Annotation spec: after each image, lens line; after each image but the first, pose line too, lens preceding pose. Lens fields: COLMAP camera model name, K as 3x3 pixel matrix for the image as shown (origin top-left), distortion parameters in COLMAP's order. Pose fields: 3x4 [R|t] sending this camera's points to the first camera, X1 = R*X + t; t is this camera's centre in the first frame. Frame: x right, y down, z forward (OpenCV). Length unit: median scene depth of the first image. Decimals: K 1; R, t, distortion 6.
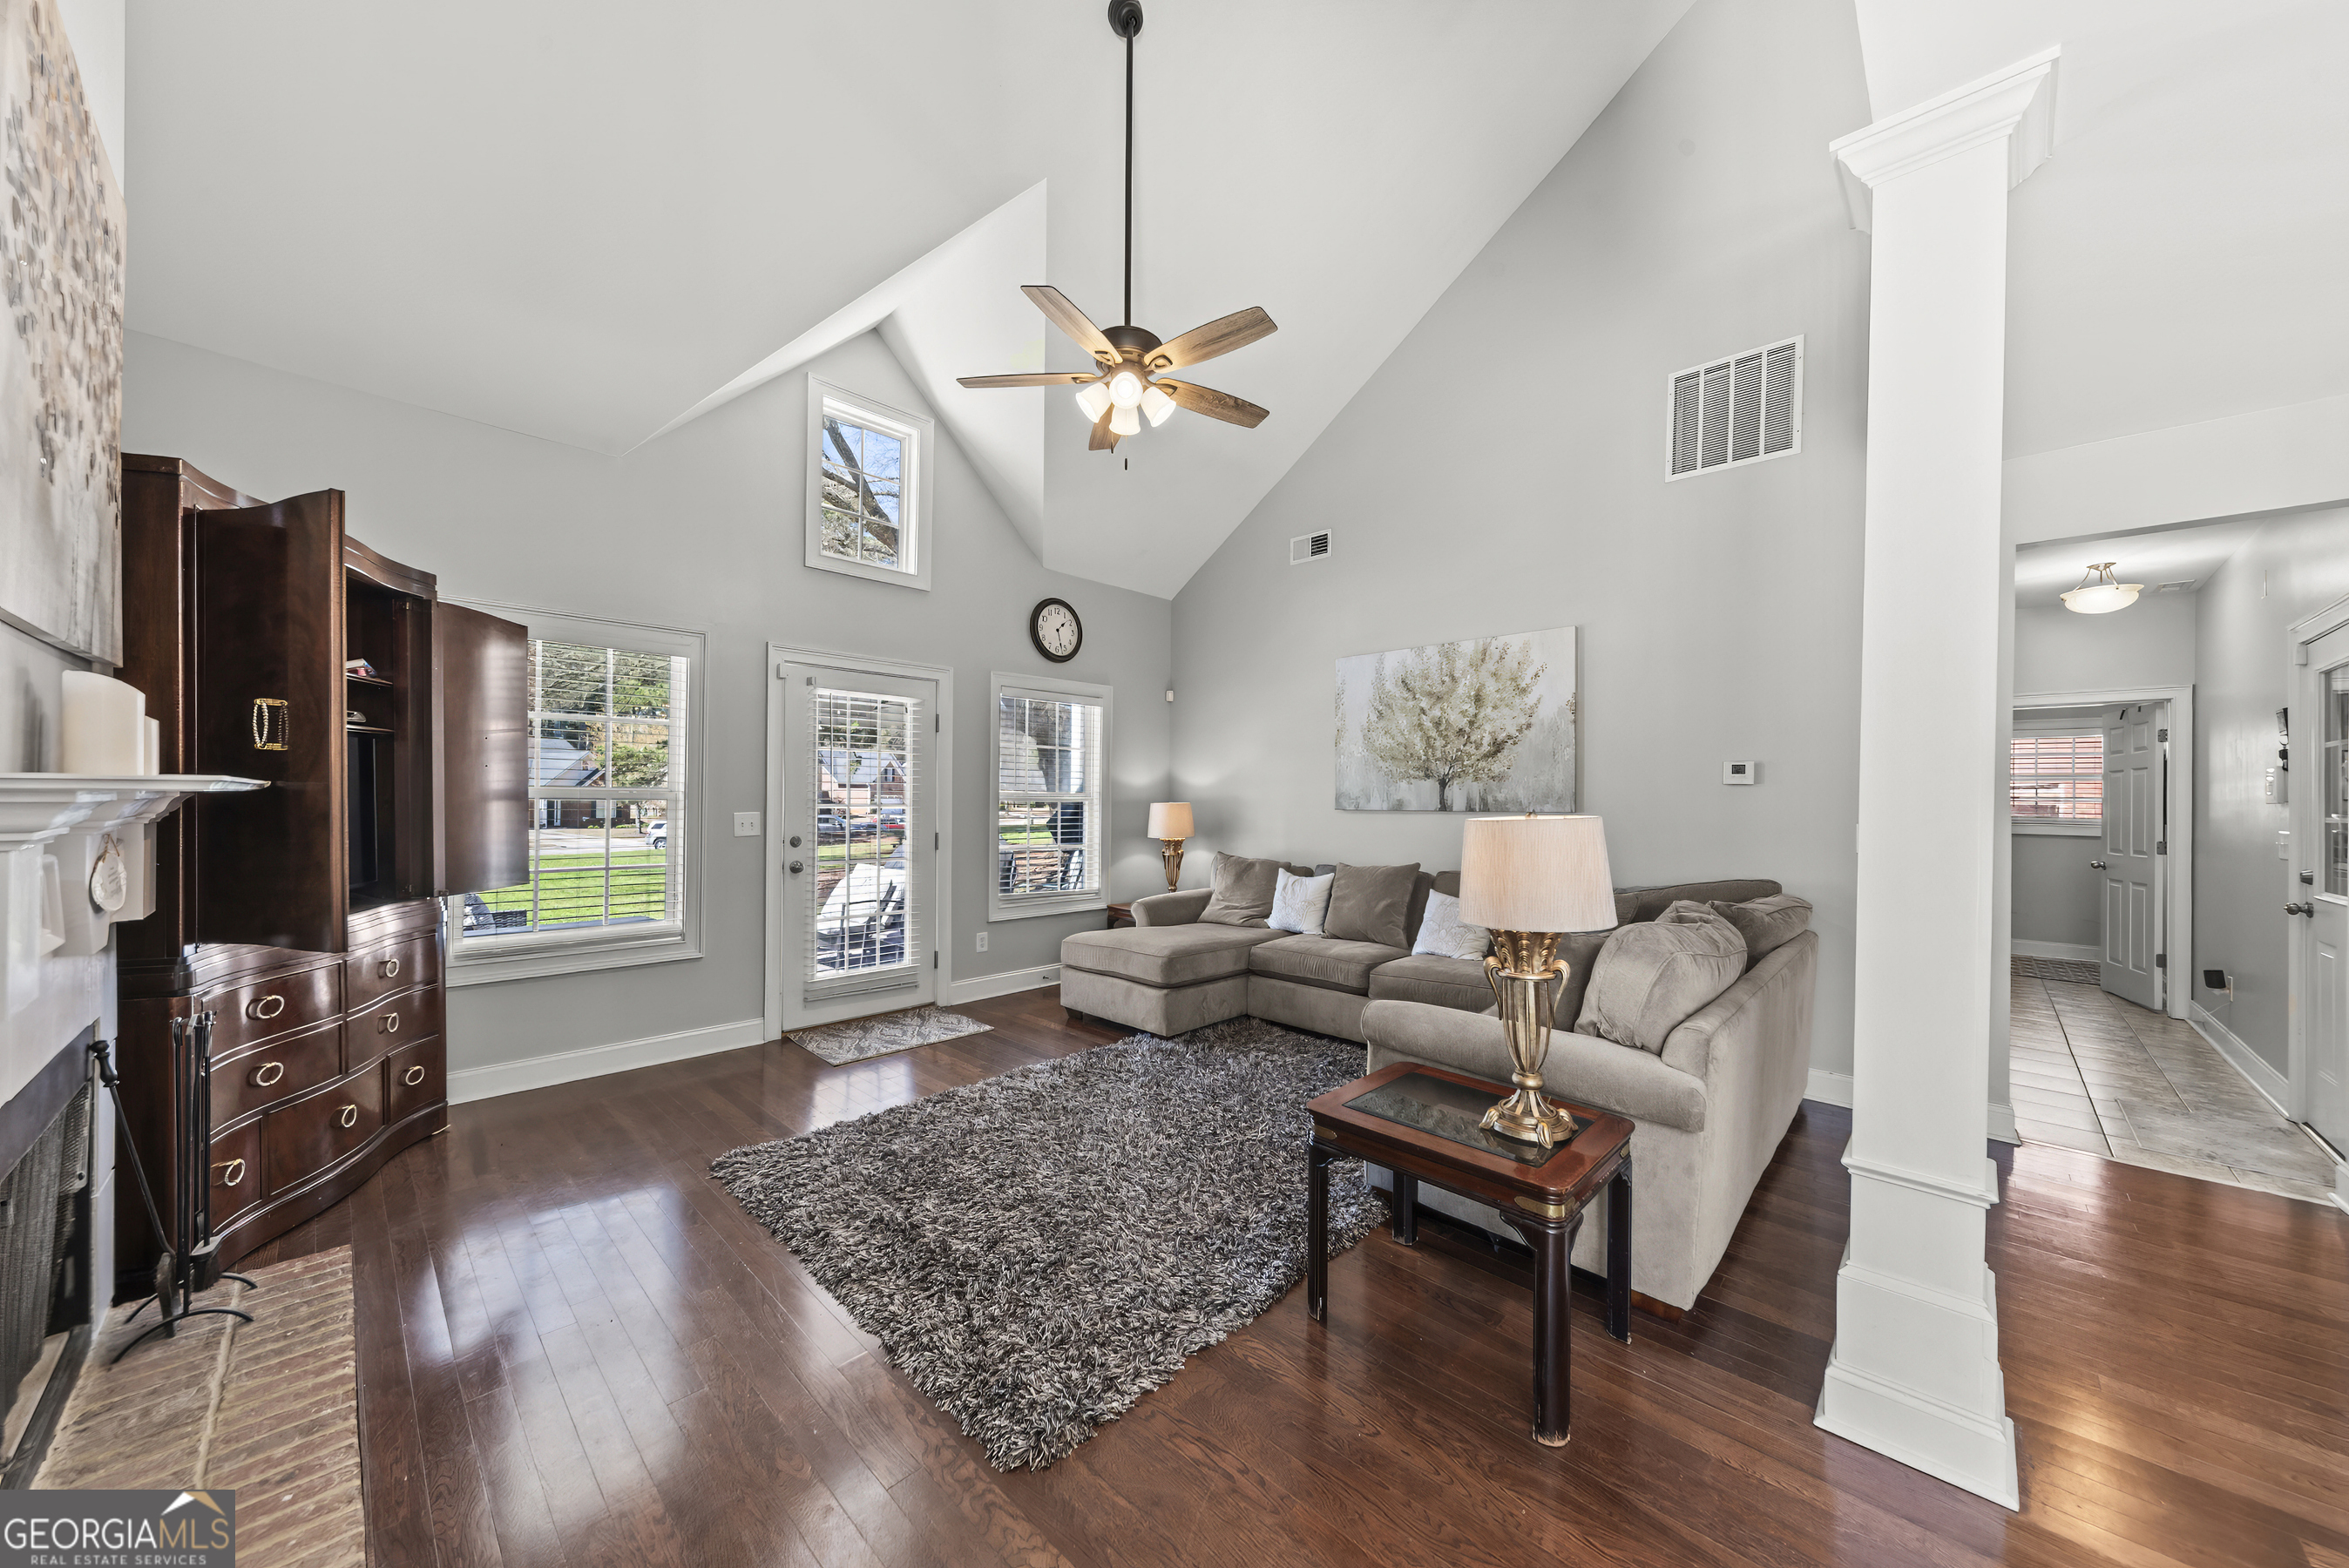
lens RADIAL K [[808.8, 0, 1181.5], [0, 808.8, 801.6], [0, 0, 1]] dist [0.051041, -0.000024]
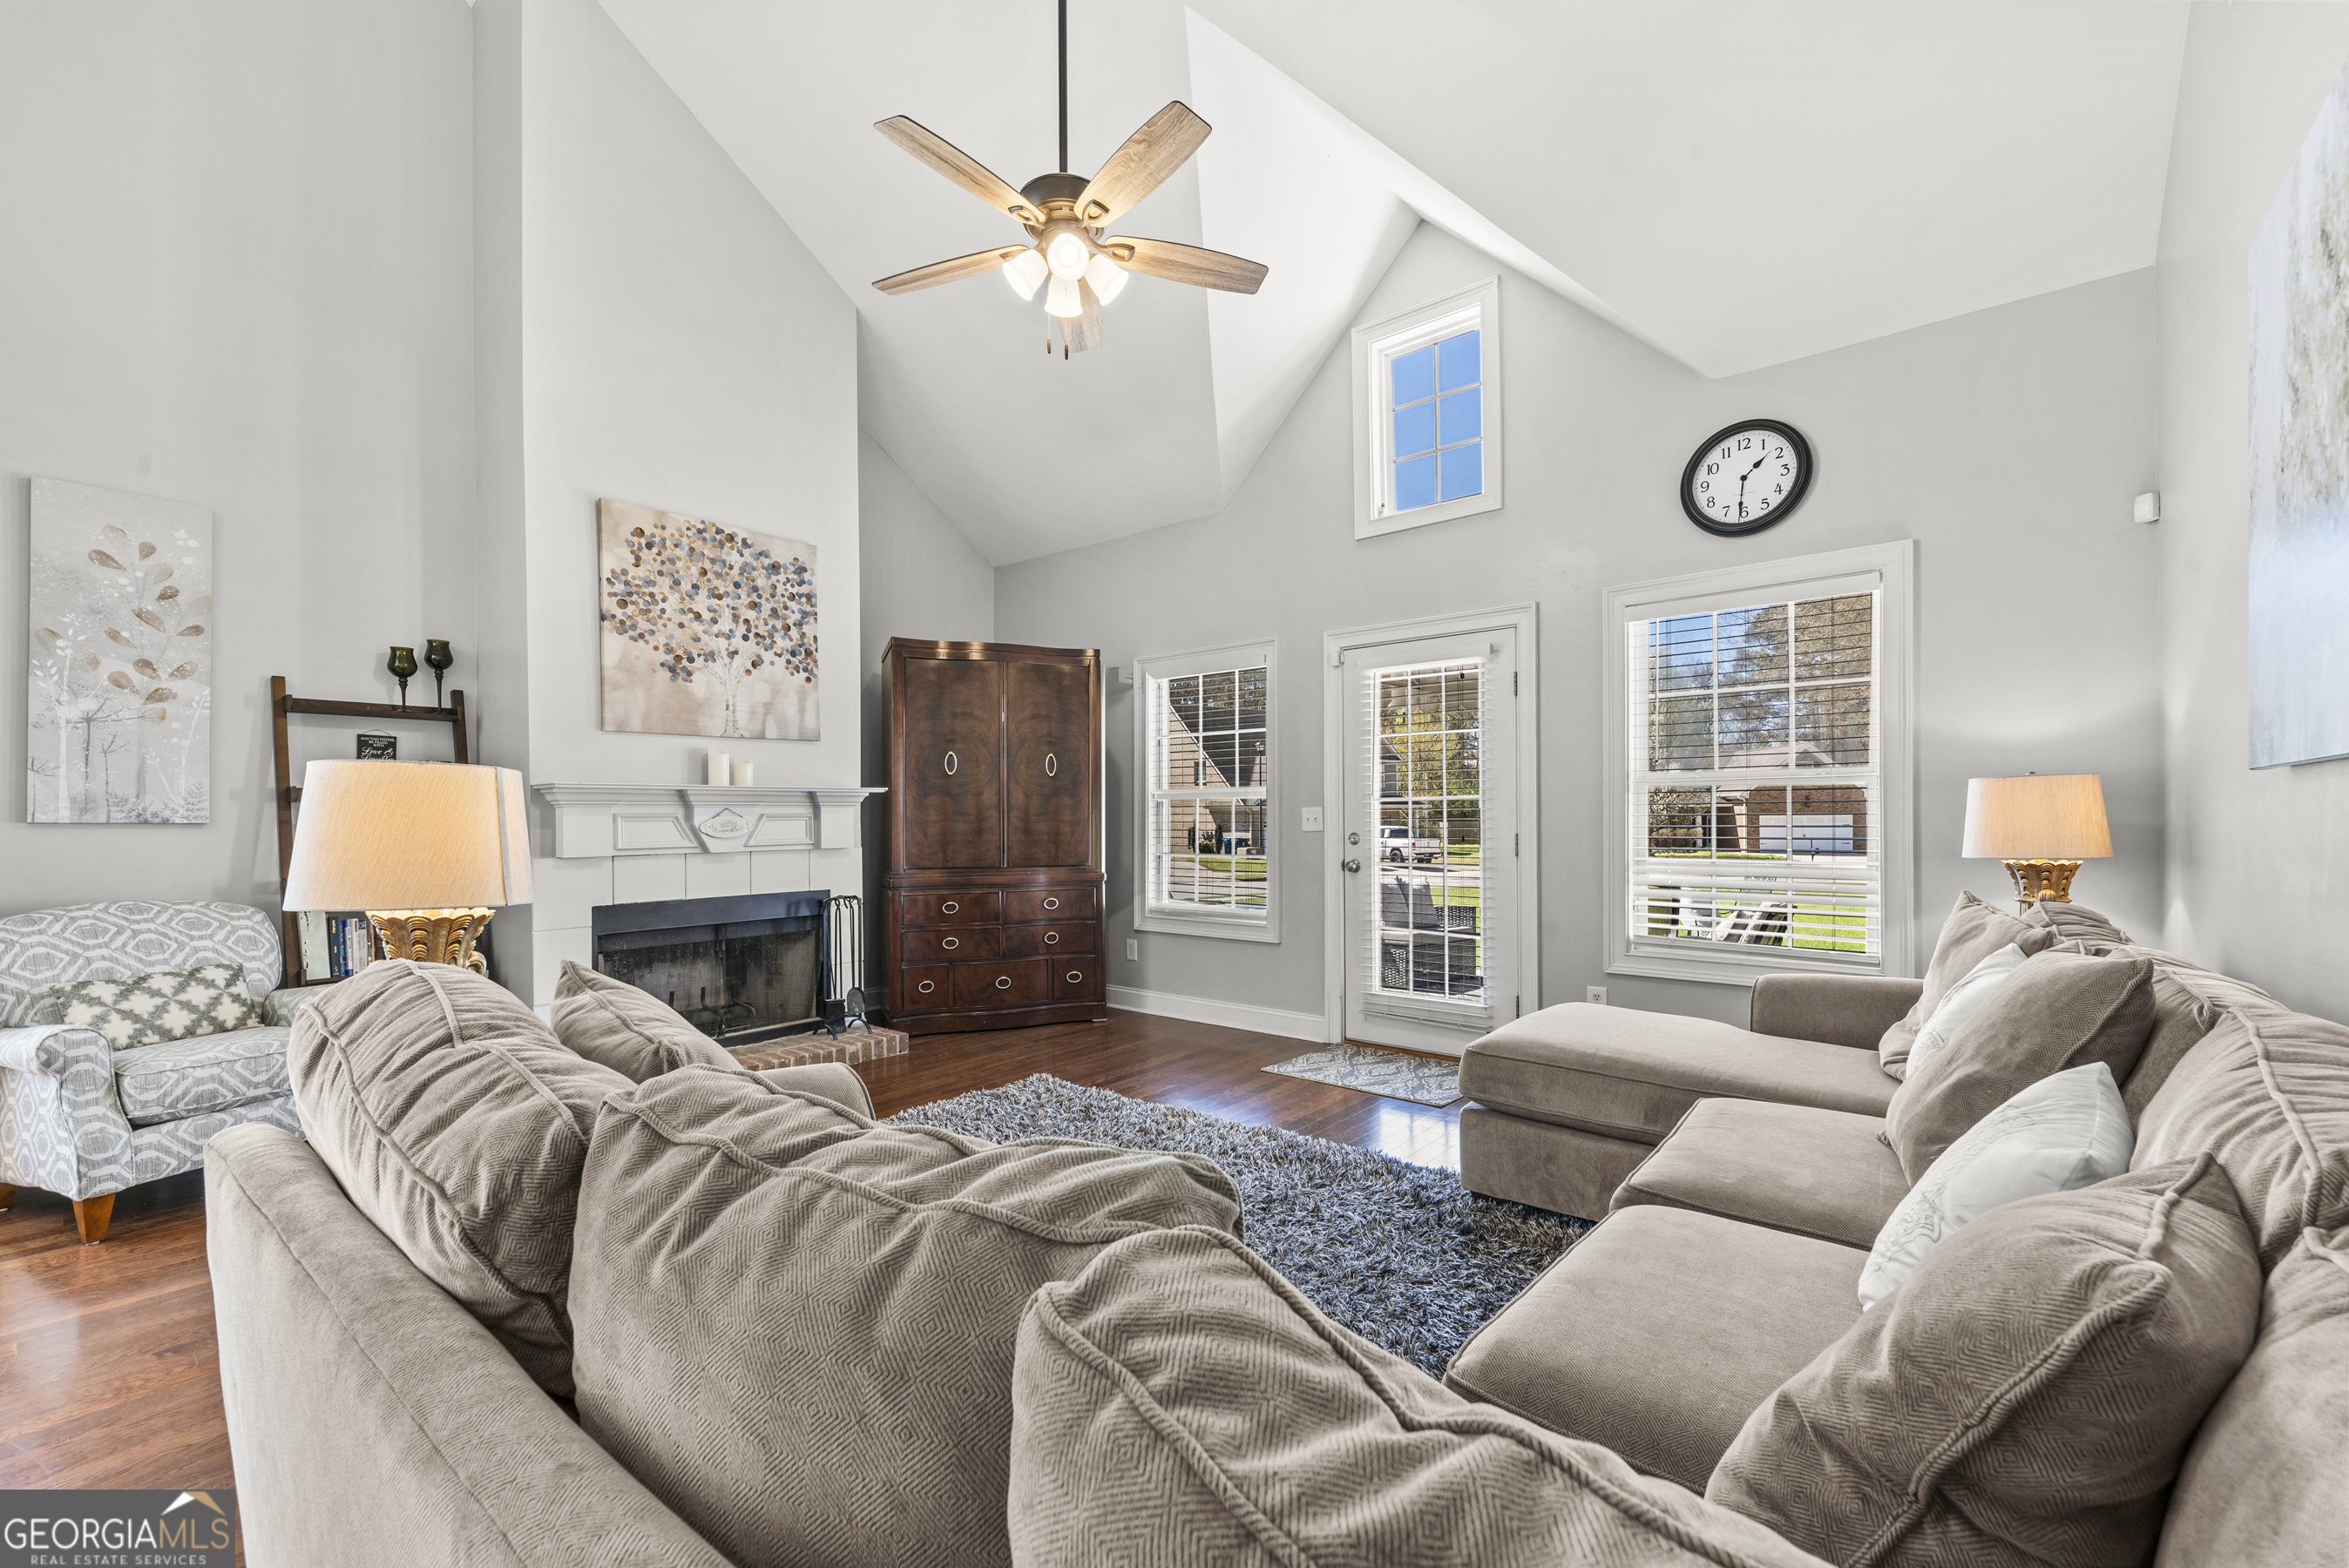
lens RADIAL K [[936.7, 0, 1178.4], [0, 936.7, 821.2], [0, 0, 1]] dist [0.011438, -0.007925]
pose [[0.078497, -0.008763, -0.996876, 0.550745], [0.005499, 0.999950, -0.008357, 0.033220], [0.996899, -0.004826, 0.078542, 0.675091]]
